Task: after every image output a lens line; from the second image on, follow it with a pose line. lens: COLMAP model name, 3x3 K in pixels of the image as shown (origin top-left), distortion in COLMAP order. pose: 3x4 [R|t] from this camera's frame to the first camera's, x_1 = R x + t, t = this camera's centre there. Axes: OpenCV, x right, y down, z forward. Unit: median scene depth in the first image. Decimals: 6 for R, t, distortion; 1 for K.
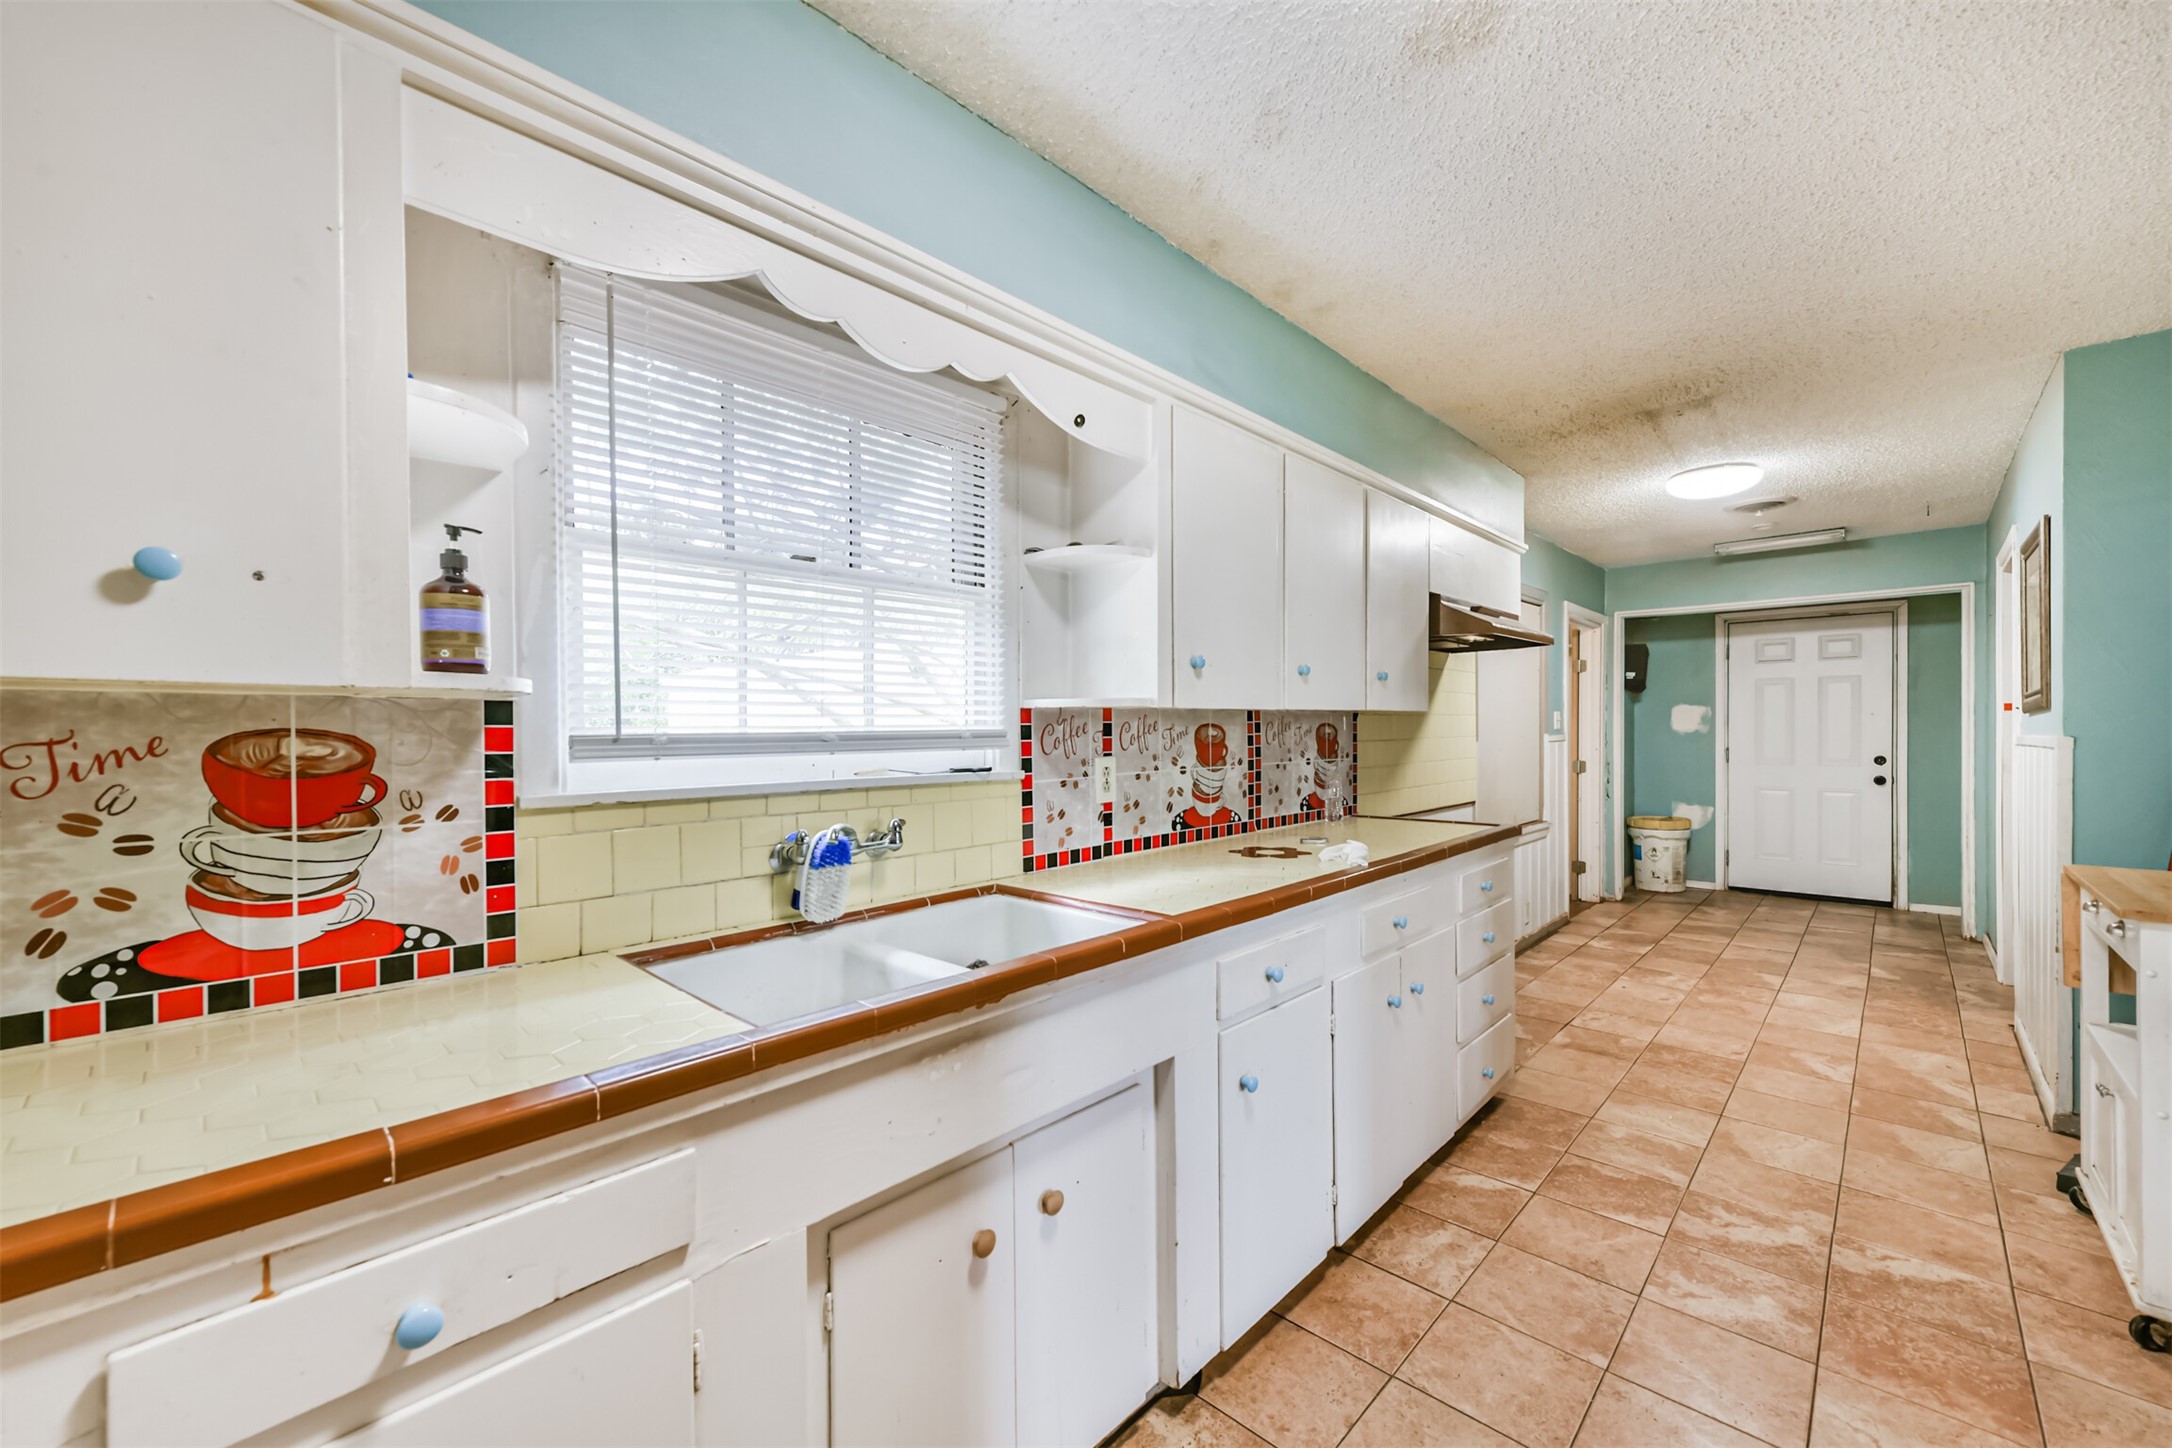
lens RADIAL K [[852.3, 0, 1085.4], [0, 852.3, 733.1], [0, 0, 1]] dist [0.006080, 0.000343]
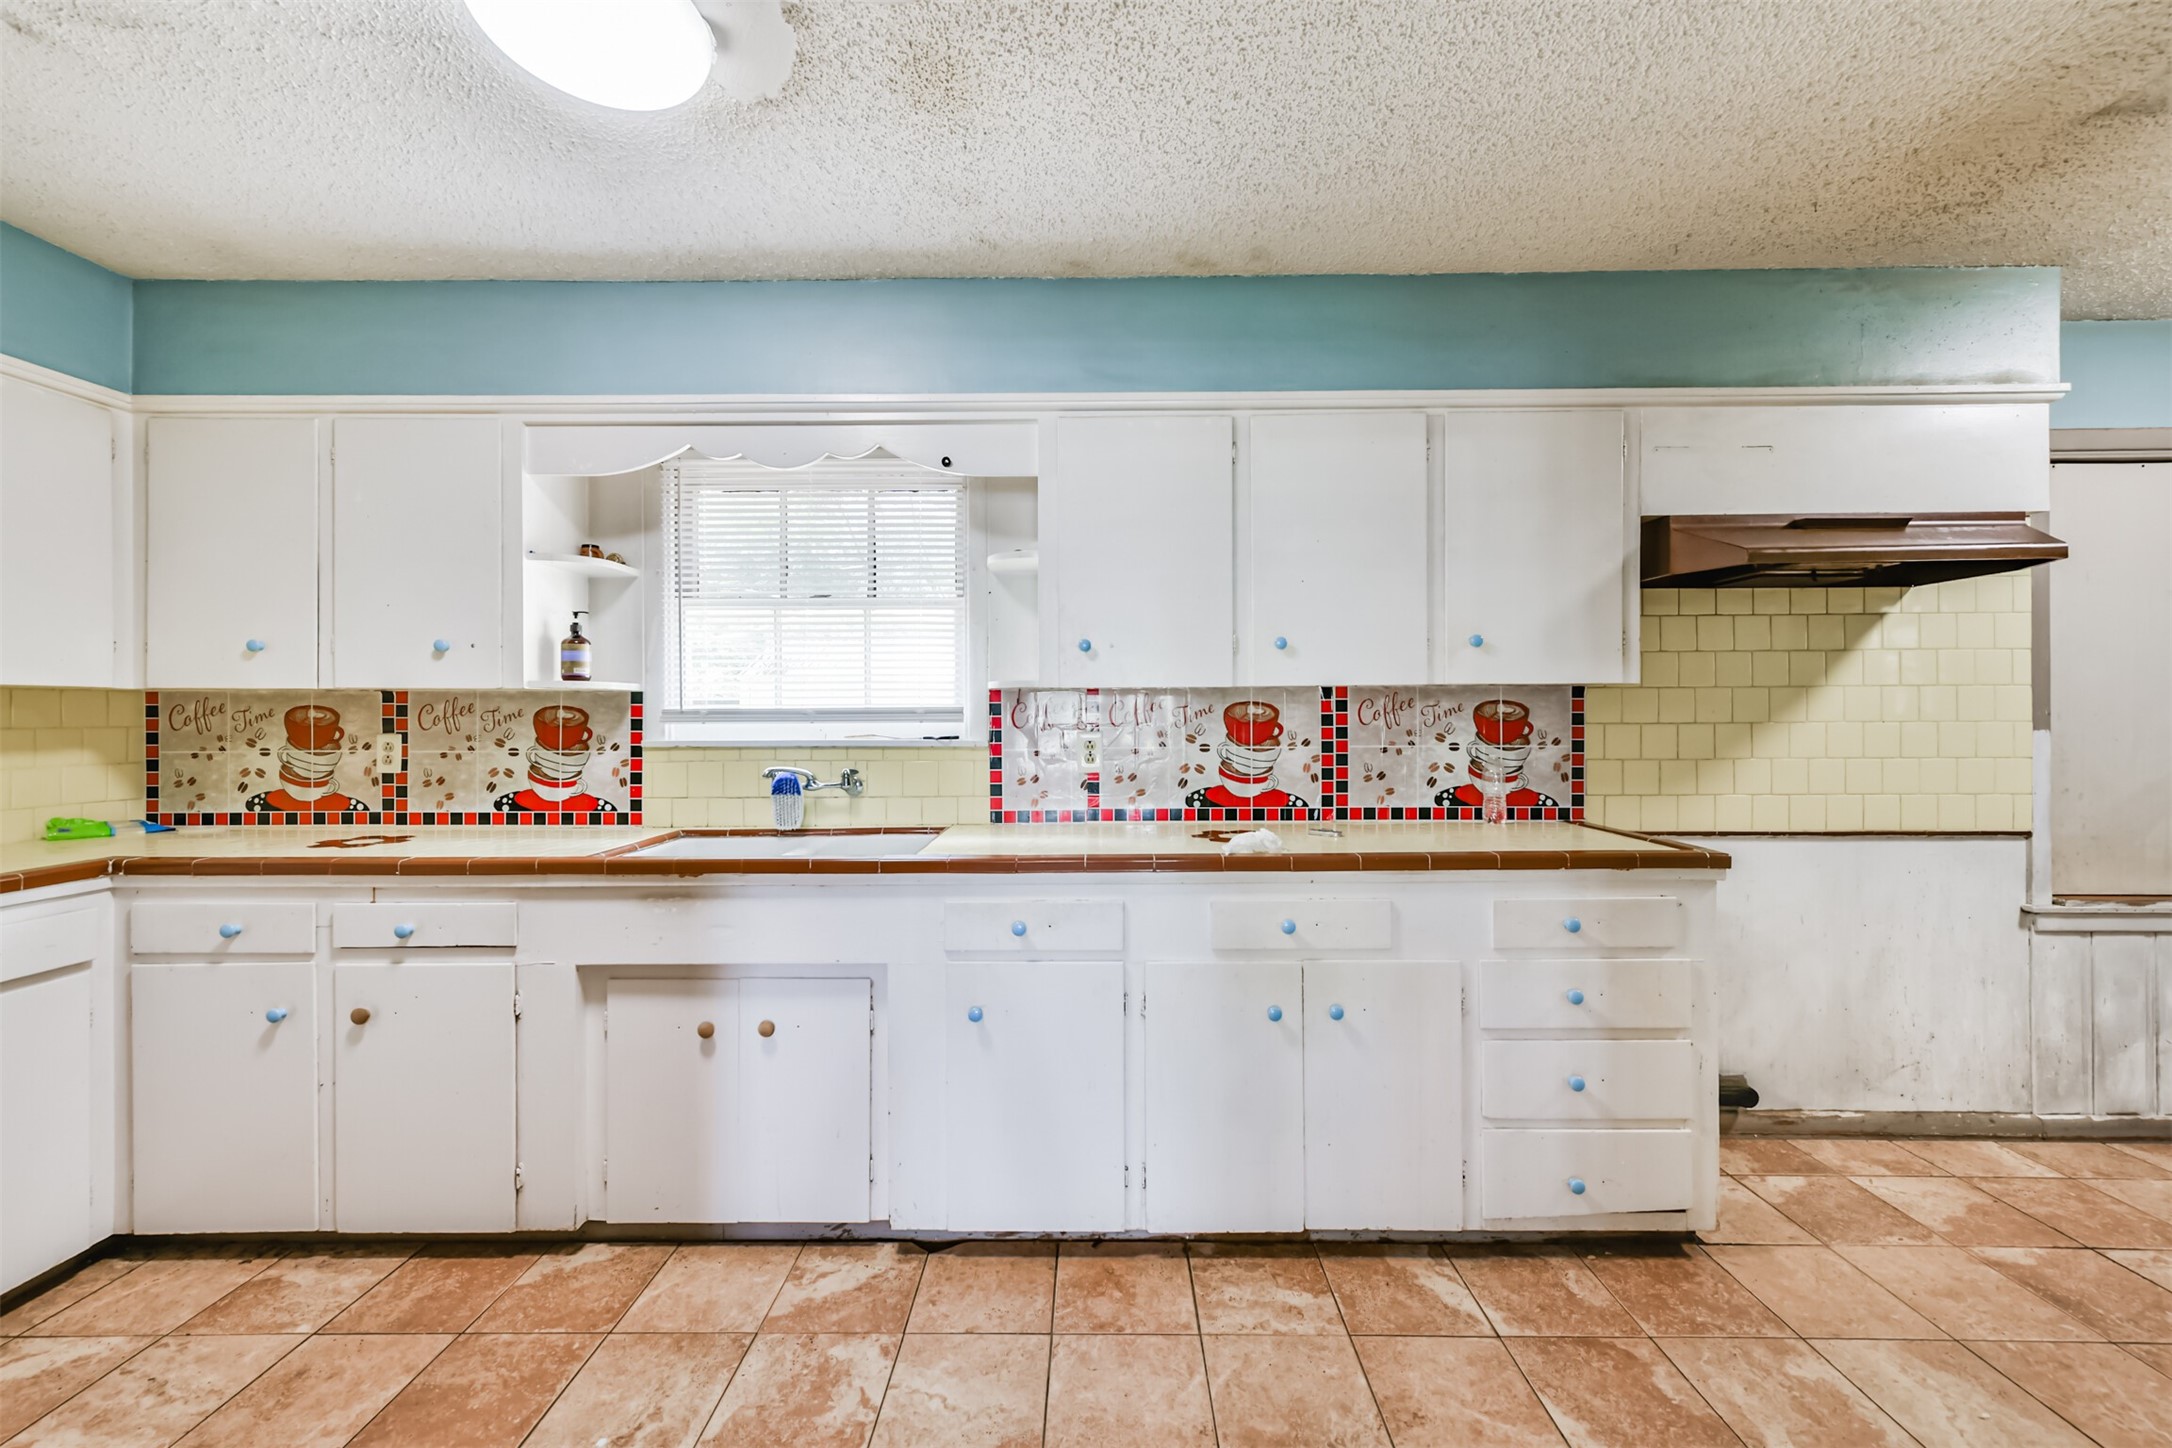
lens RADIAL K [[852.3, 0, 1089.6], [0, 852.3, 704.0], [0, 0, 1]] dist [0.006080, 0.000343]
pose [[0.681208, 0.001830, -0.732087, 0.930557], [-0.005129, 0.999984, -0.002273, -0.006604], [0.732072, 0.005303, 0.681207, 0.264007]]
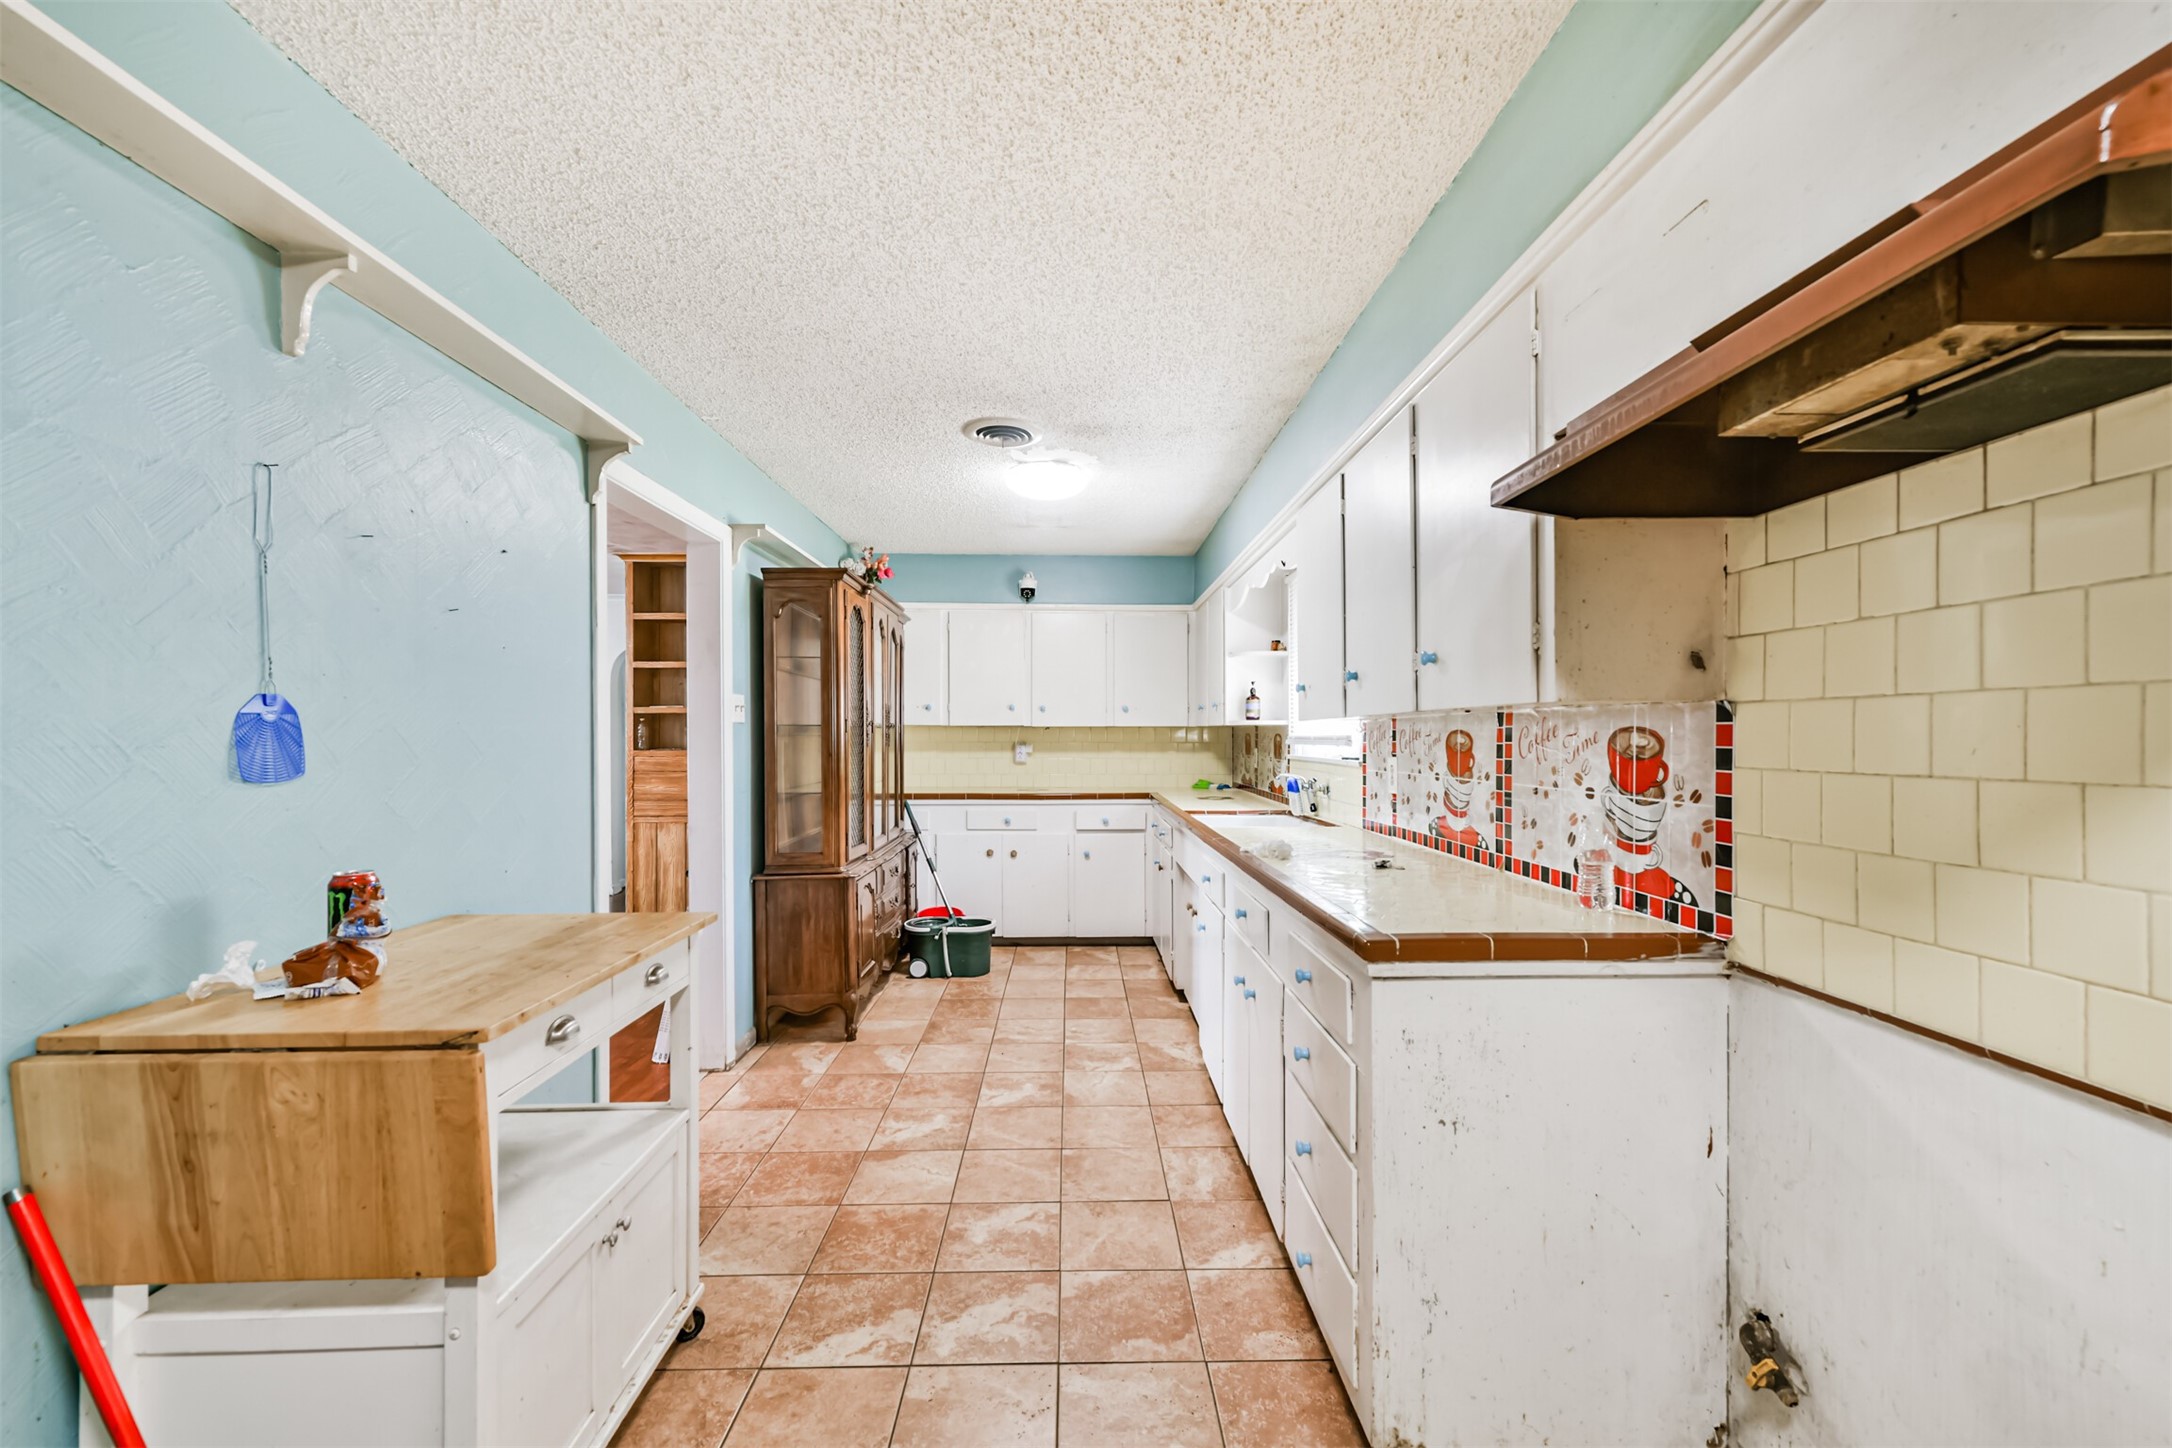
lens RADIAL K [[852.3, 0, 1082.6], [0, 852.3, 733.6], [0, 0, 1]] dist [0.006080, 0.000343]
pose [[-0.713843, 0.003942, -0.700294, 1.362534], [-0.000011, 0.999984, 0.005640, -0.015711], [0.700306, 0.004033, -0.713832, 1.744519]]
